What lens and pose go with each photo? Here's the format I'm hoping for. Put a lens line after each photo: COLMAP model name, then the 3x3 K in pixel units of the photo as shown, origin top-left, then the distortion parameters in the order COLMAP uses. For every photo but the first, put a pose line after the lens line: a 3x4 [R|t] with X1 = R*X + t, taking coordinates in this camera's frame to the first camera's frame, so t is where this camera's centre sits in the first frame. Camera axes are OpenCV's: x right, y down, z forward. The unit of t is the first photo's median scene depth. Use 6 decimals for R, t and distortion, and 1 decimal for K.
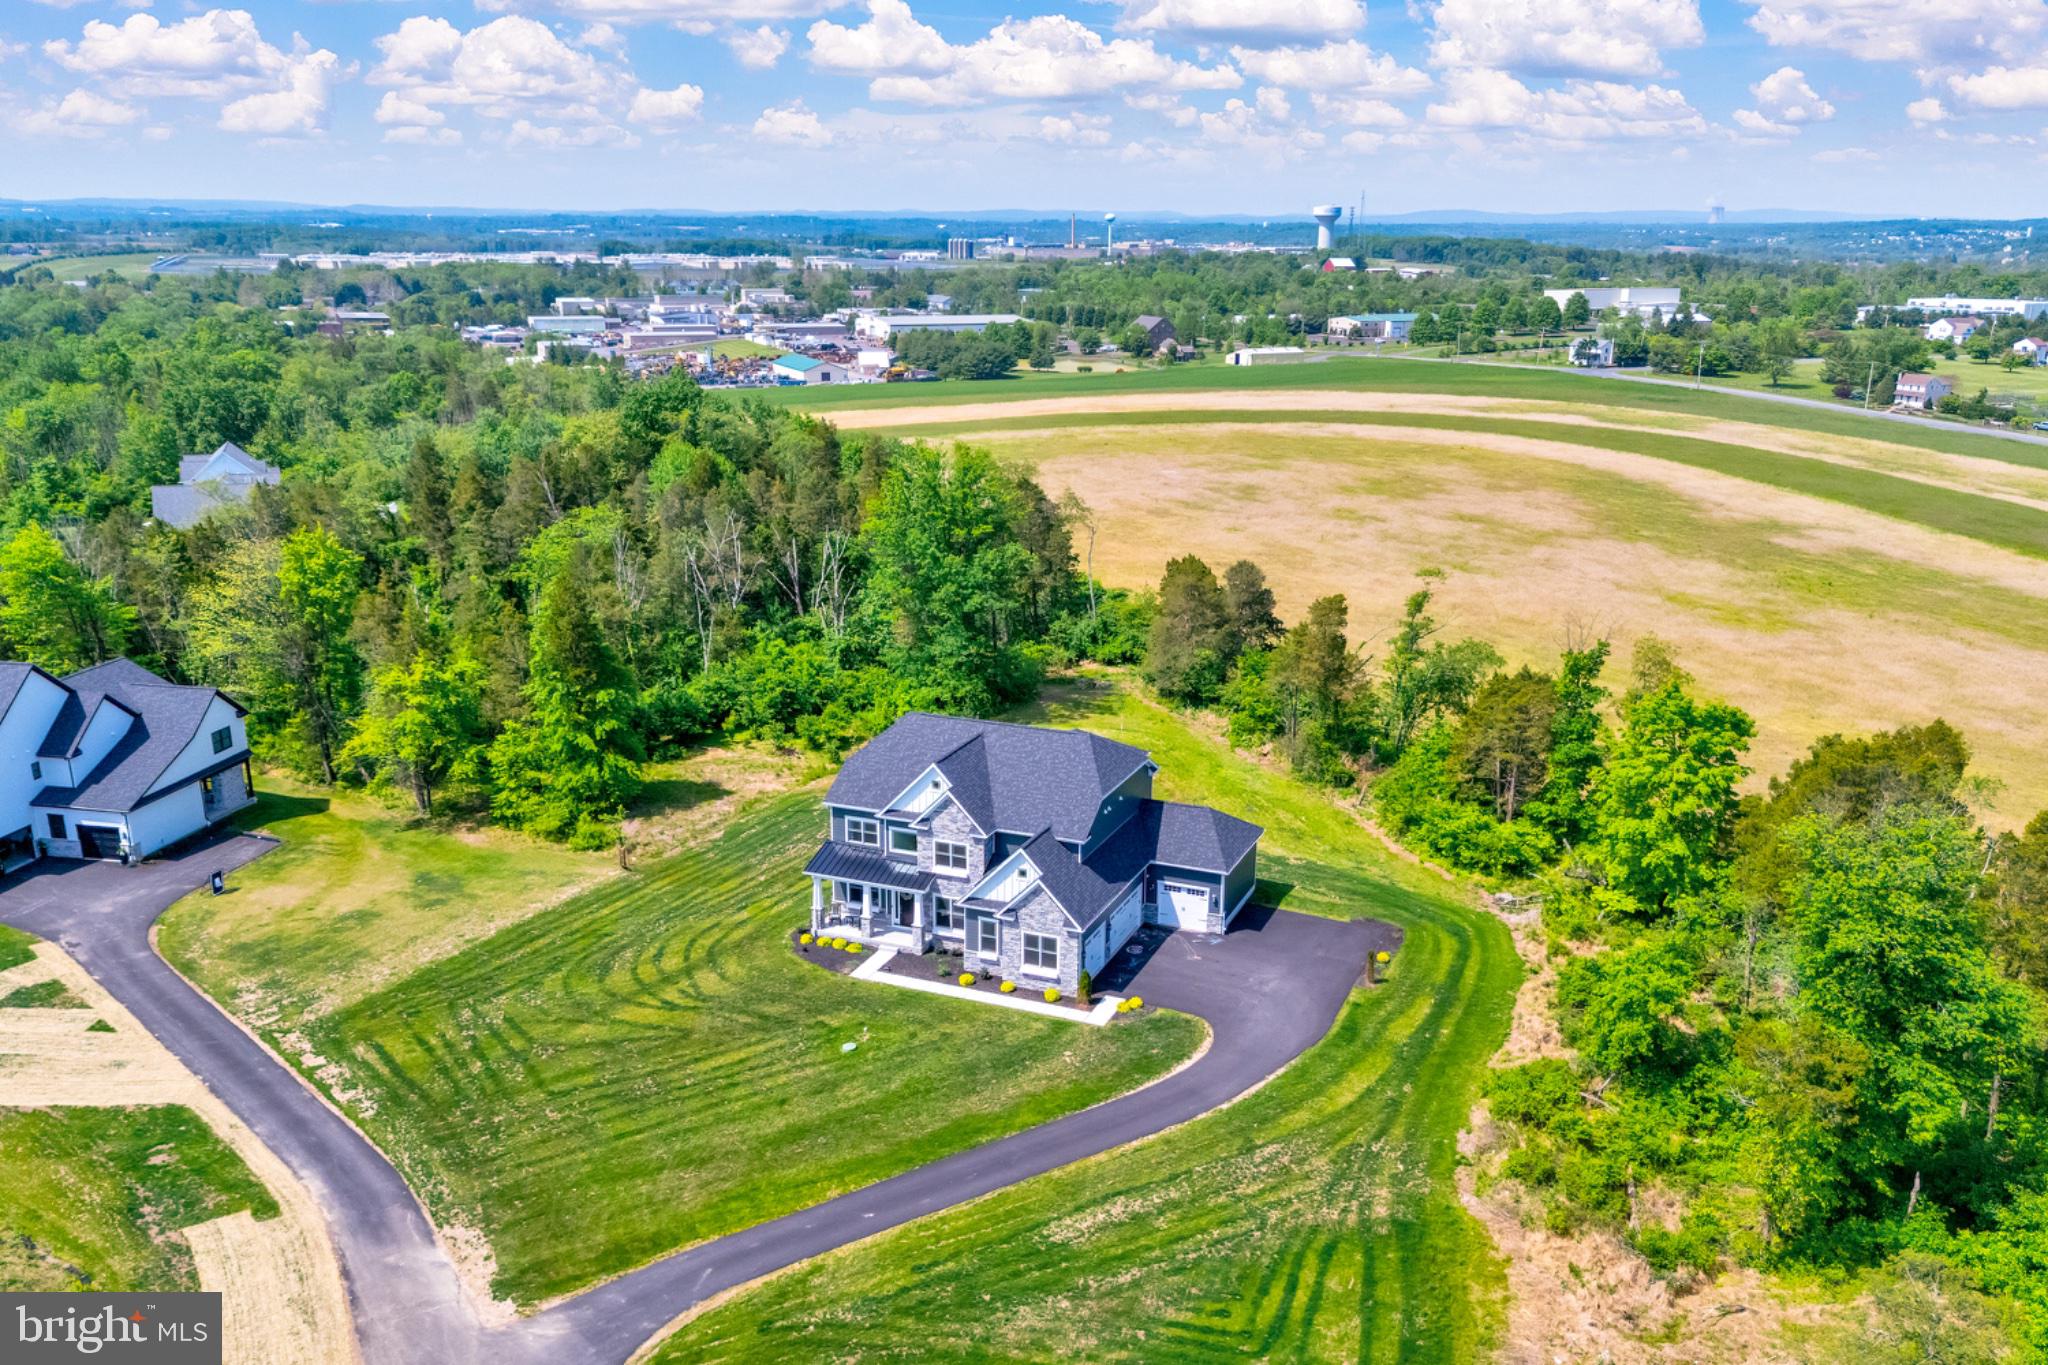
lens RADIAL K [[1675.7, 0, 1035.1], [0, 1675.7, 746.5], [0, 0, 1]] dist [0.105386, -0.163206]
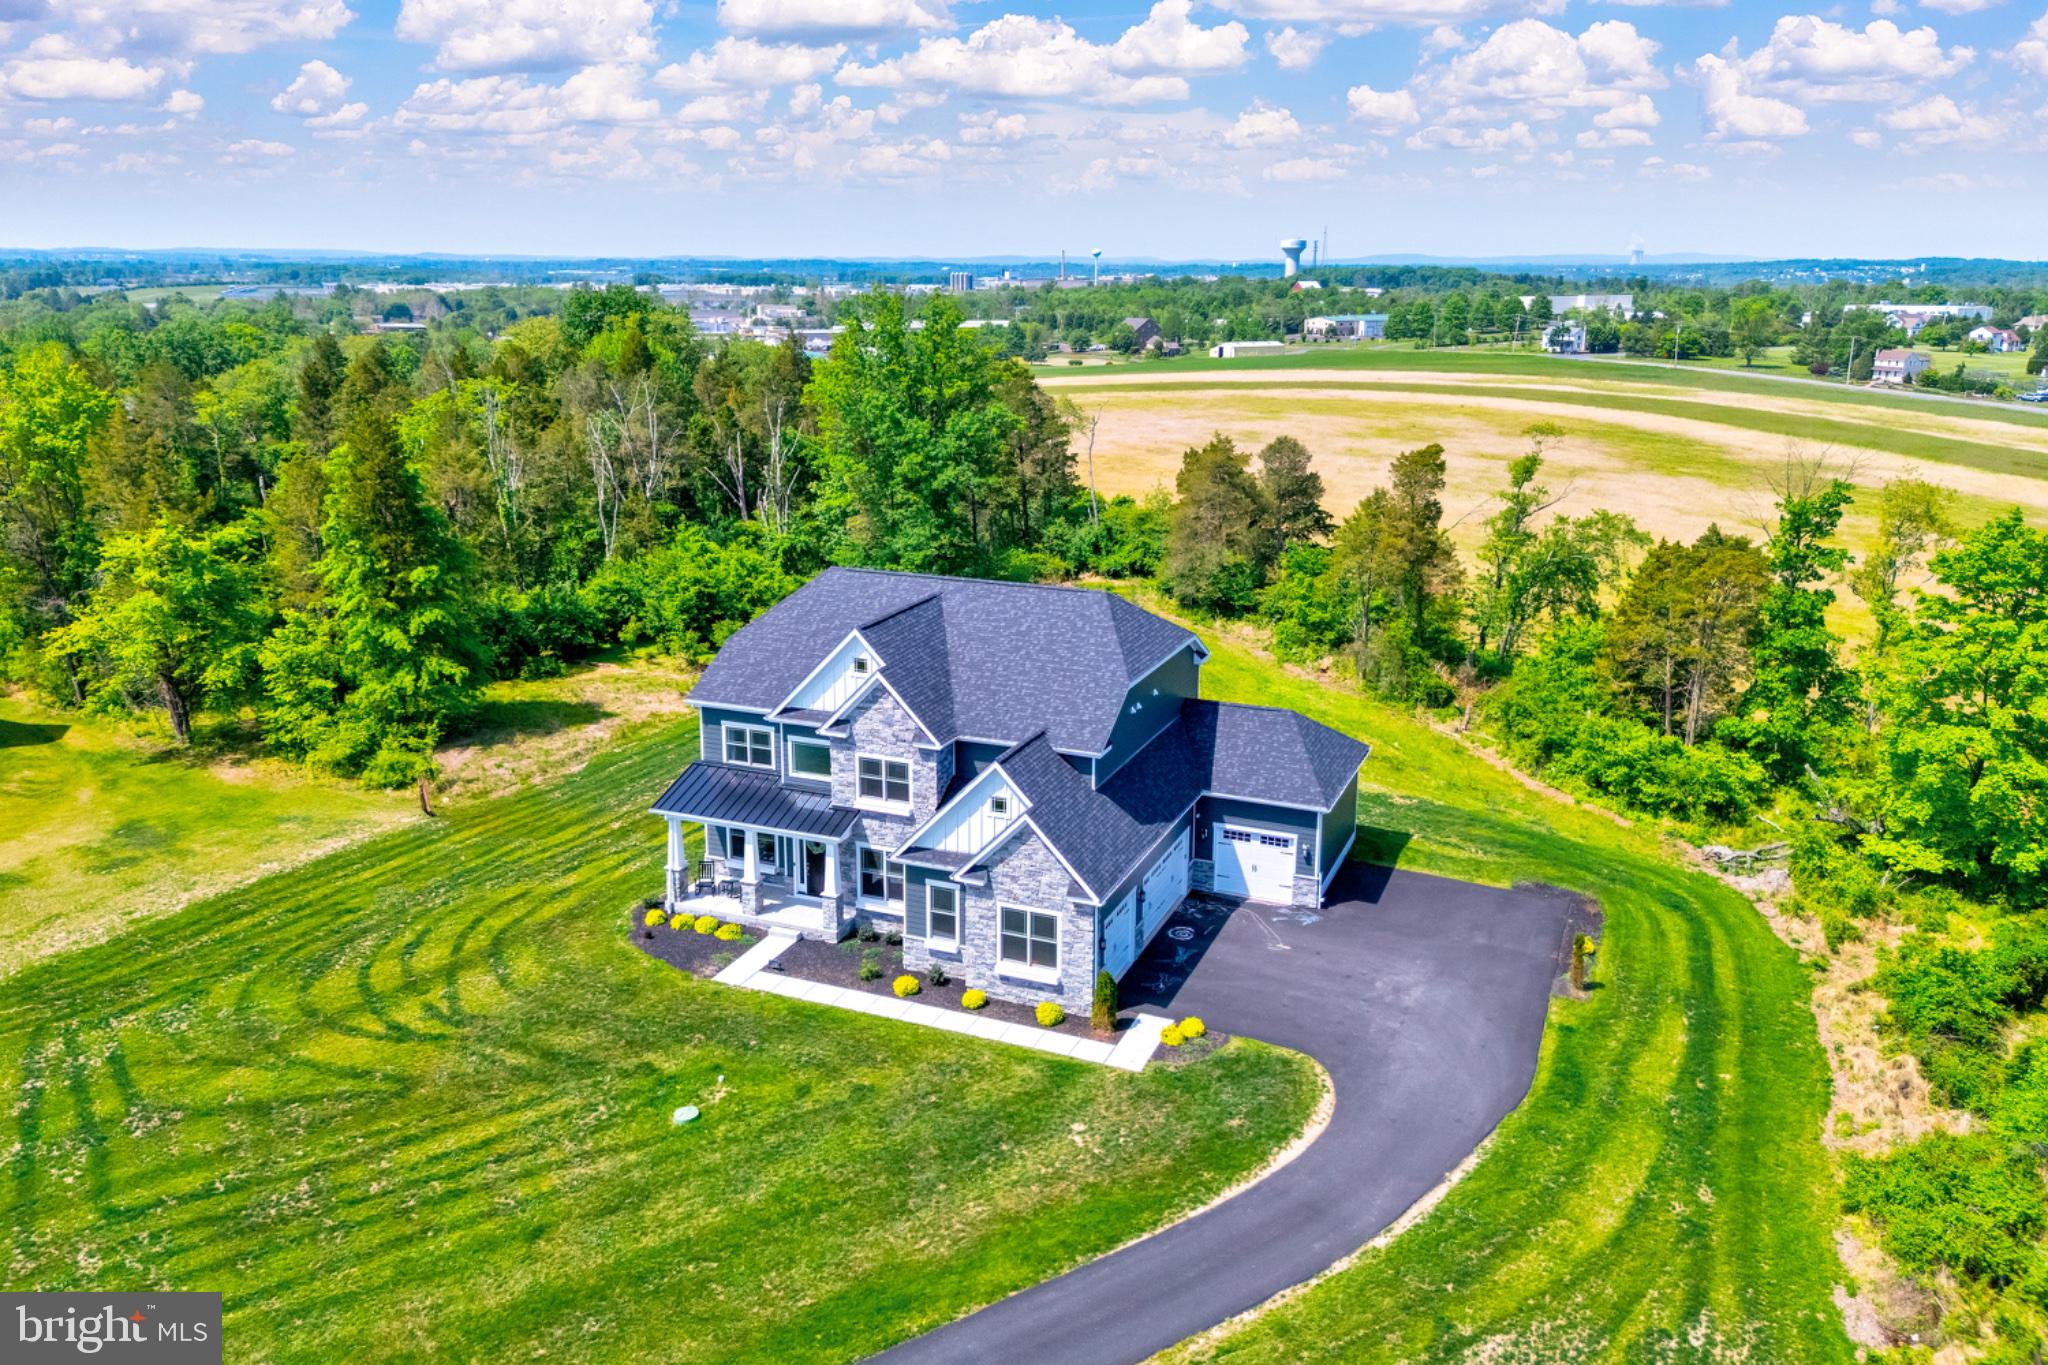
lens RADIAL K [[1530.9, 0, 1025.6], [0, 1530.9, 629.9], [0, 0, 1]] dist [0.061769, -0.064803]
pose [[0.999994, -0.002306, -0.002592, 0.002822], [0.002126, 0.997730, -0.067309, 0.039075], [0.002742, 0.067303, 0.997729, 0.353235]]
